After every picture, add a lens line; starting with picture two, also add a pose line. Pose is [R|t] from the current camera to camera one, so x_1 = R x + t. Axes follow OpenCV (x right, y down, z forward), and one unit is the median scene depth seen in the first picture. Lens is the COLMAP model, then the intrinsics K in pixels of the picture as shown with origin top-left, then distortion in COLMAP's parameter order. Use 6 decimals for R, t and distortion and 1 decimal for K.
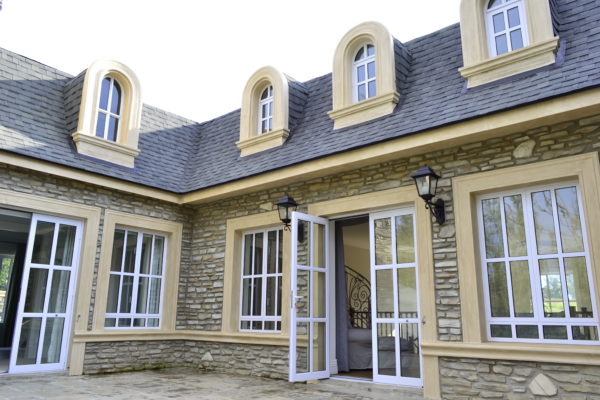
lens RADIAL K [[481.2, 0, 290.3], [0, 481.2, 198.0], [0, 0, 1]] dist [-0.004743, 0.004586]
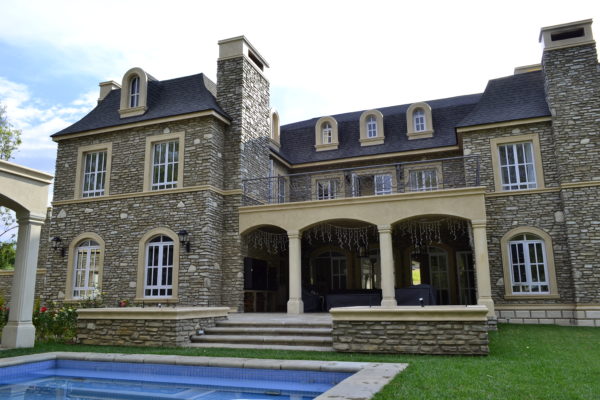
lens RADIAL K [[481.2, 0, 298.4], [0, 481.2, 197.1], [0, 0, 1]] dist [-0.004743, 0.004586]
pose [[0.936036, 0.056161, 0.347394, -1.185385], [-0.069966, 0.997175, 0.027312, 0.100888], [-0.344879, -0.049871, 0.937321, -1.500844]]
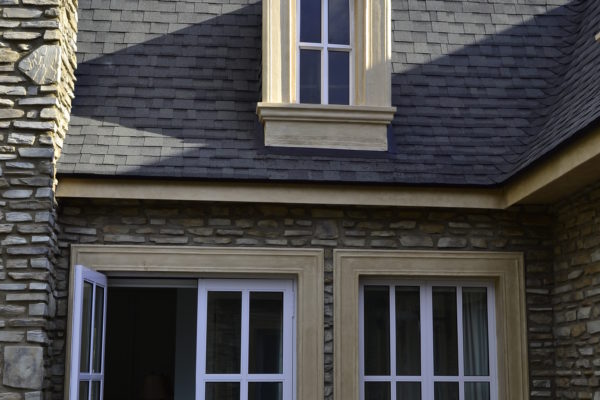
lens RADIAL K [[958.9, 0, 298.8], [0, 958.9, 199.2], [0, 0, 1]] dist [-0.012569, 0.000000]
pose [[0.718754, -0.136285, -0.681776, 0.268435], [0.177007, 0.984157, -0.010122, -0.024004], [0.672355, -0.113404, 0.731491, 0.299620]]
